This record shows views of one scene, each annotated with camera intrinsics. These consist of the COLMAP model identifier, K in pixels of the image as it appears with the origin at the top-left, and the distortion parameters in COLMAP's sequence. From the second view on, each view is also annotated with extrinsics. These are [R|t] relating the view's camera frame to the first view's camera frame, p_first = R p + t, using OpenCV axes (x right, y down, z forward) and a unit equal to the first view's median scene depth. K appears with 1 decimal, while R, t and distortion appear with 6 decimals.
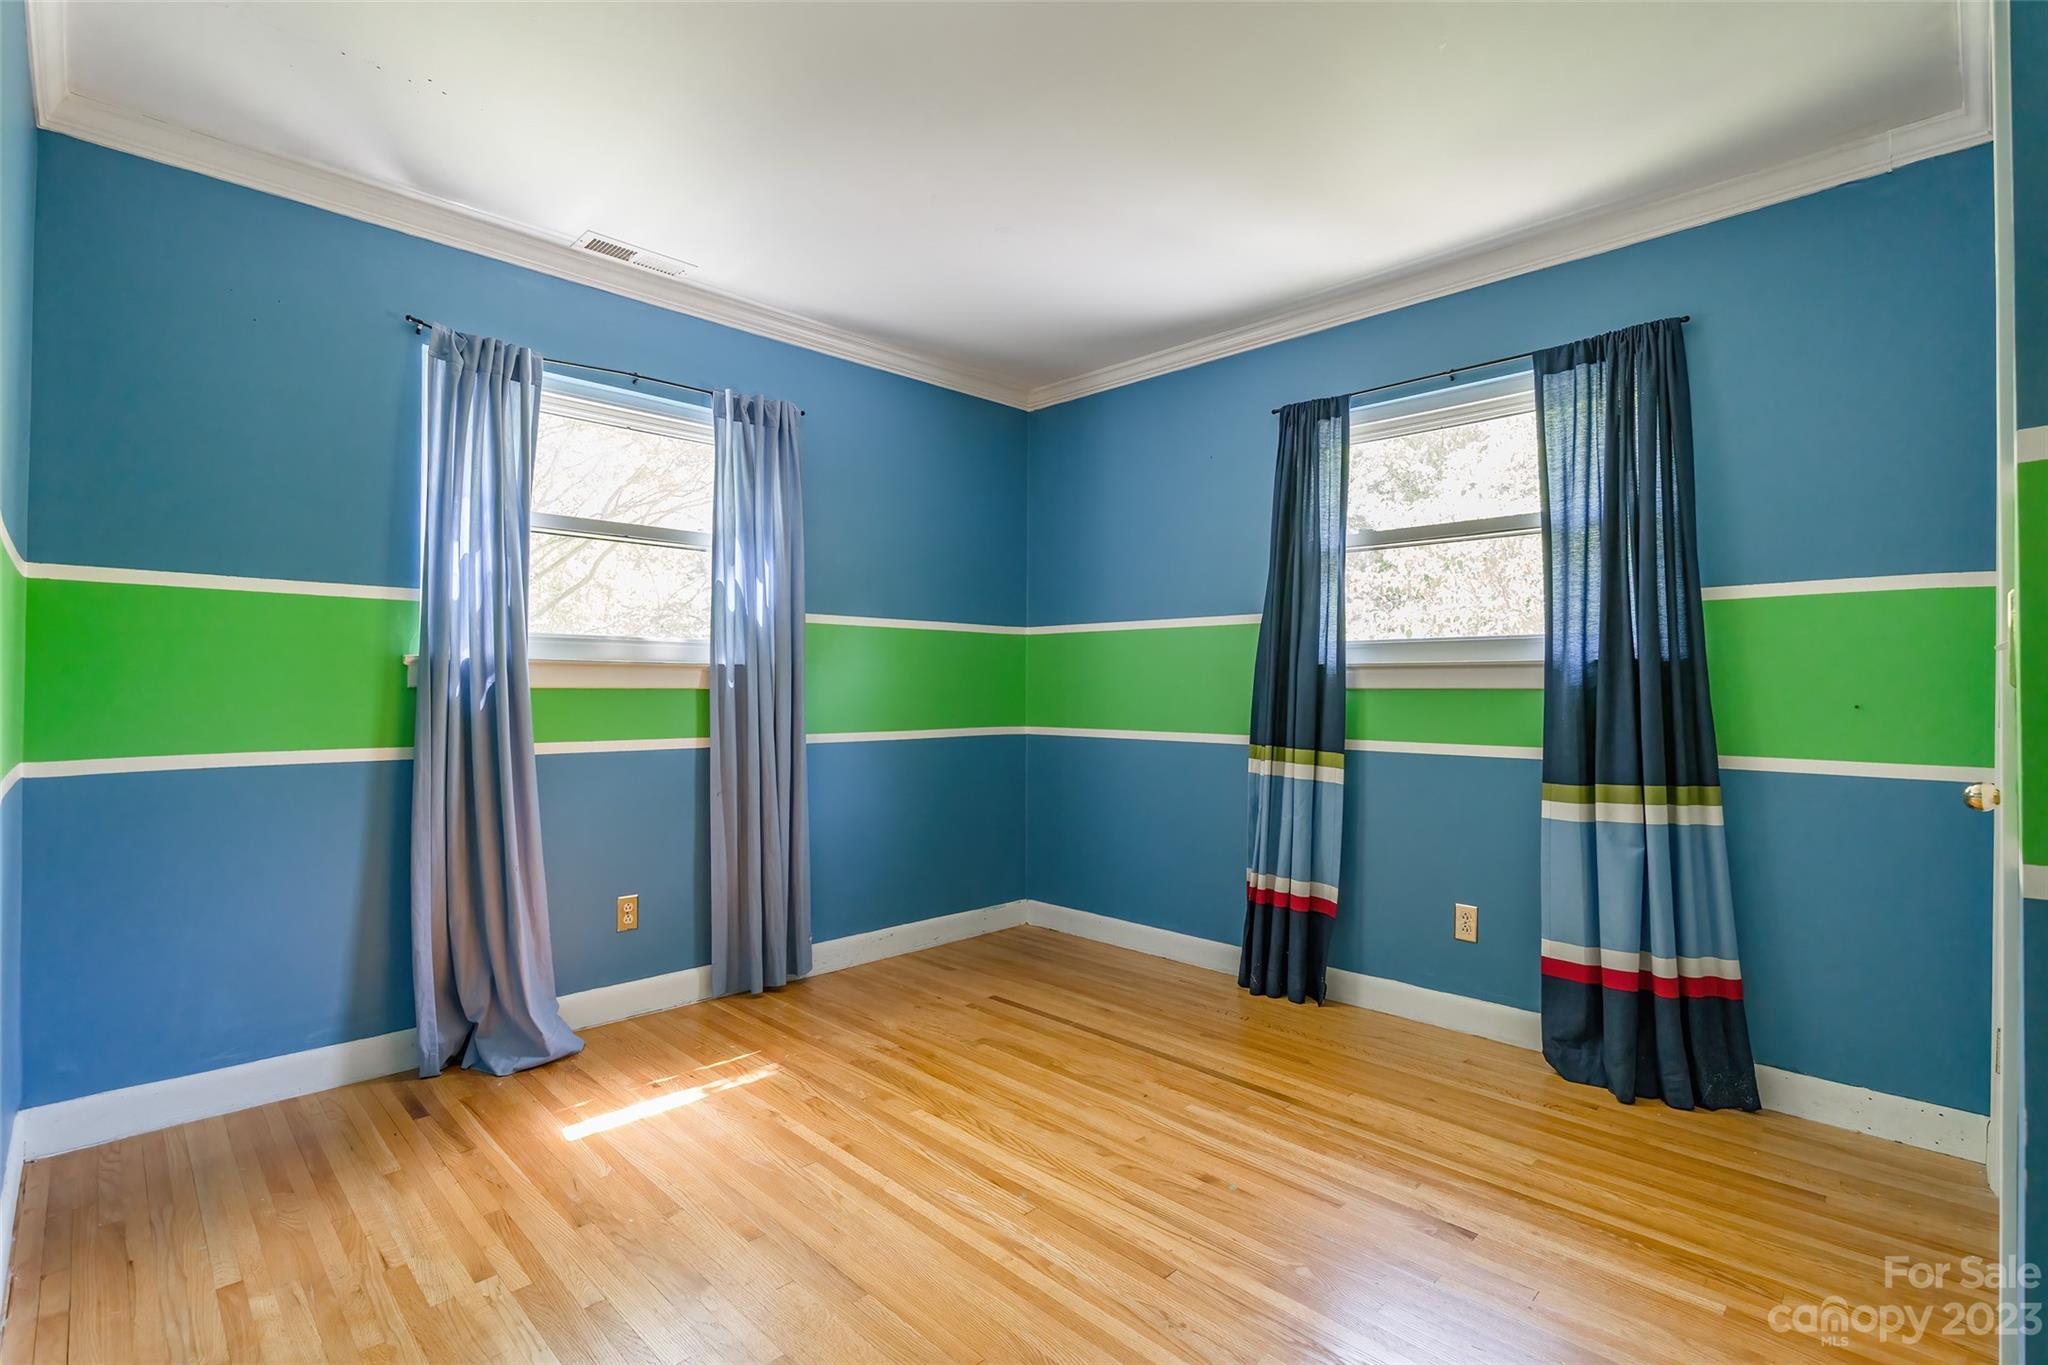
lens RADIAL K [[962.4, 0, 1024.2], [0, 962.4, 683.9], [0, 0, 1]] dist [-0.012770, -0.000613]
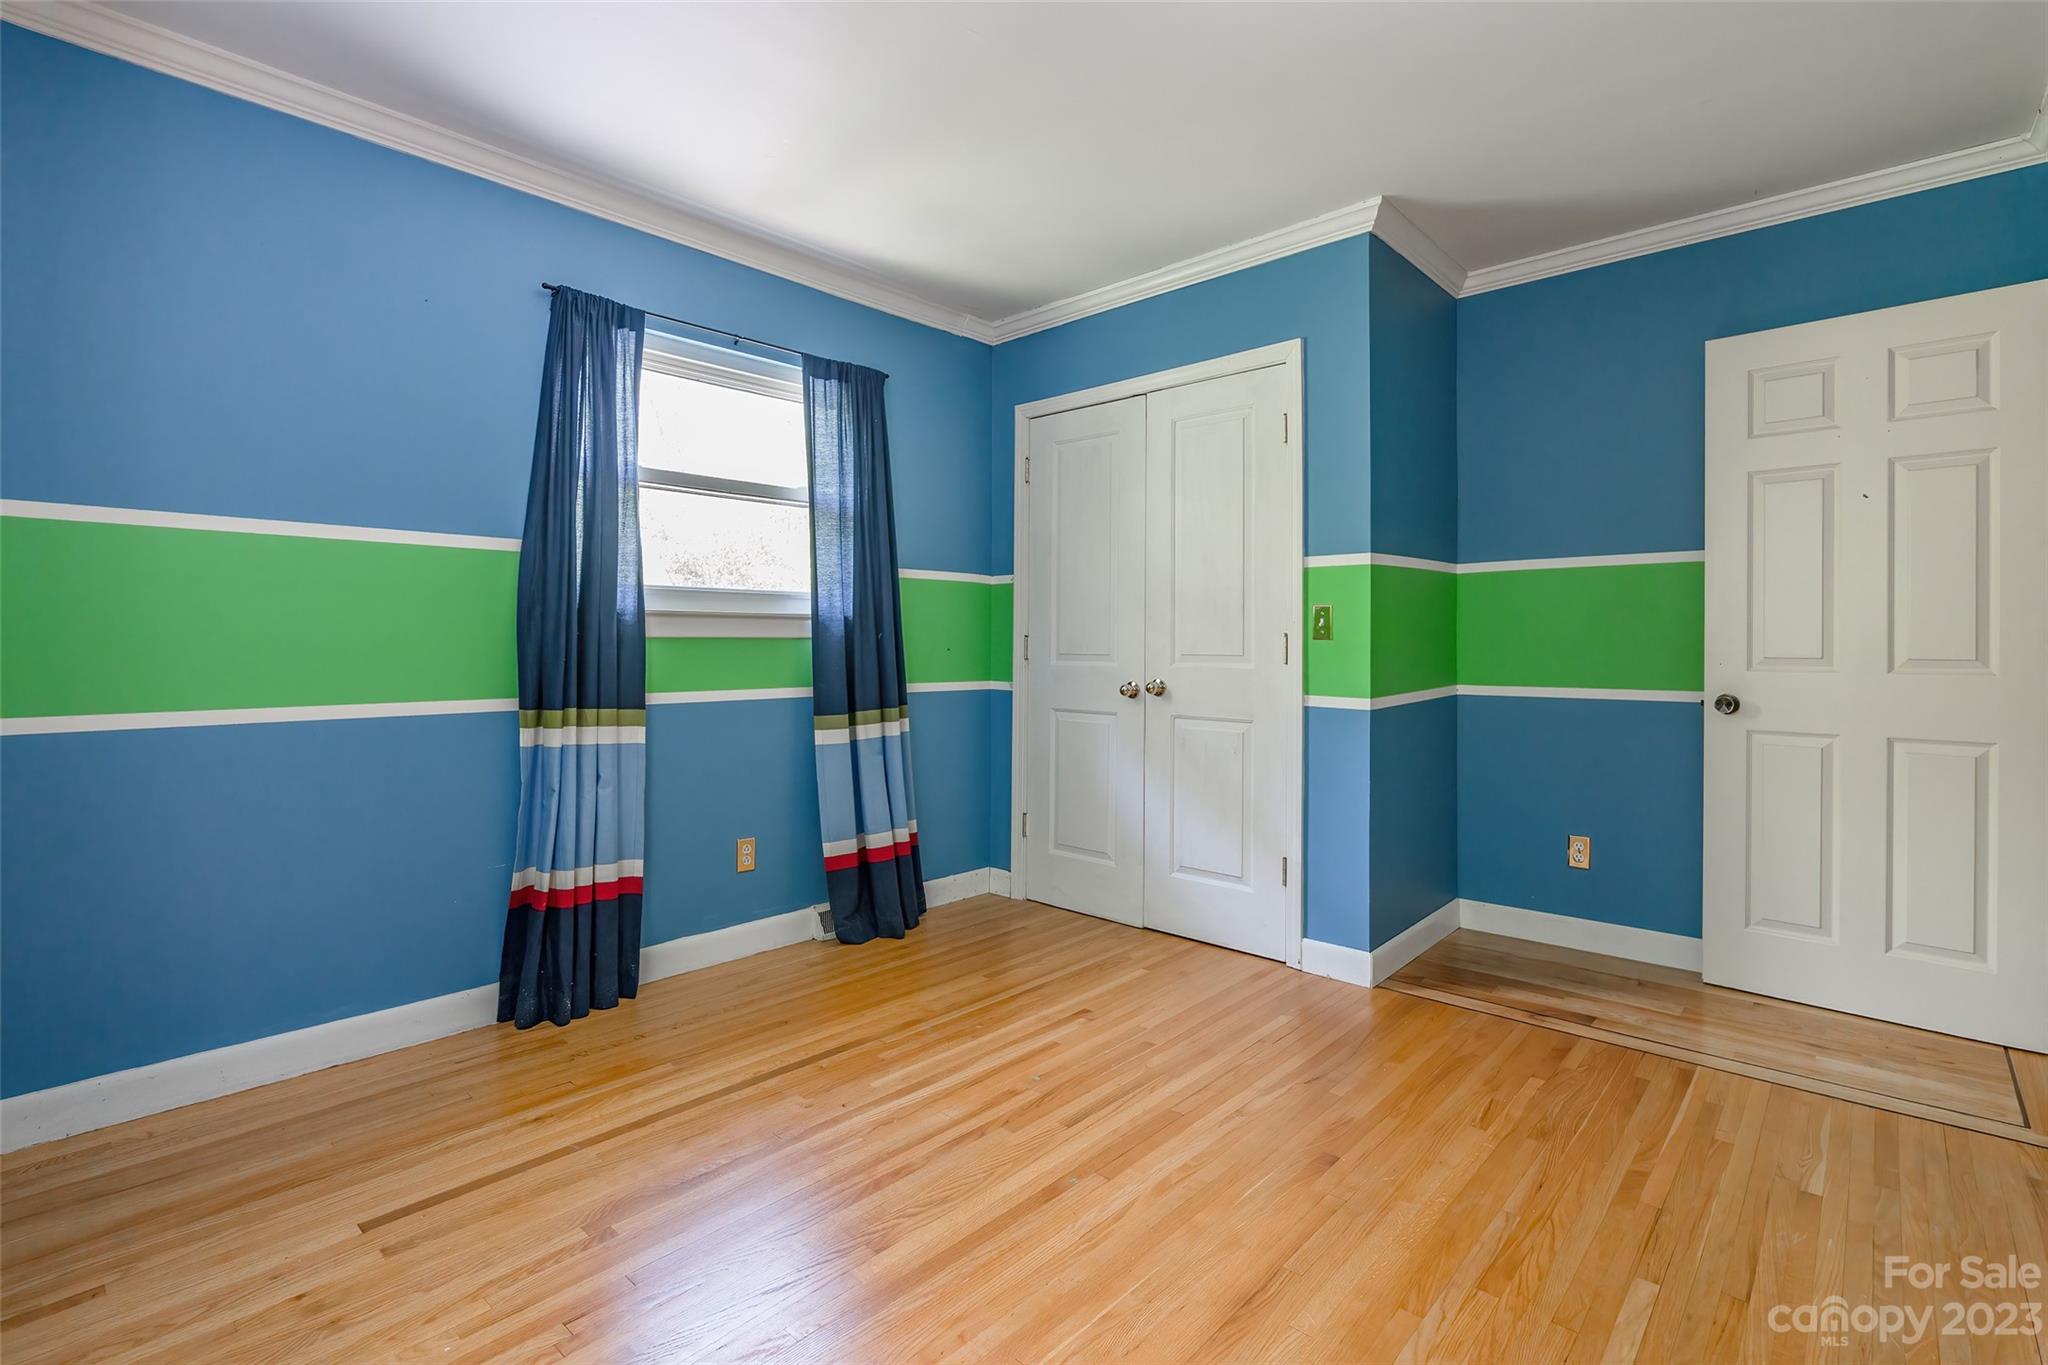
lens RADIAL K [[962.4, 0, 1019.7], [0, 962.4, 641.3], [0, 0, 1]] dist [-0.012770, -0.000613]
pose [[-0.055796, -0.006132, 0.998423, -0.669351], [-0.011076, 0.999923, 0.005522, -0.000029], [-0.998381, -0.010750, -0.055860, 0.796627]]
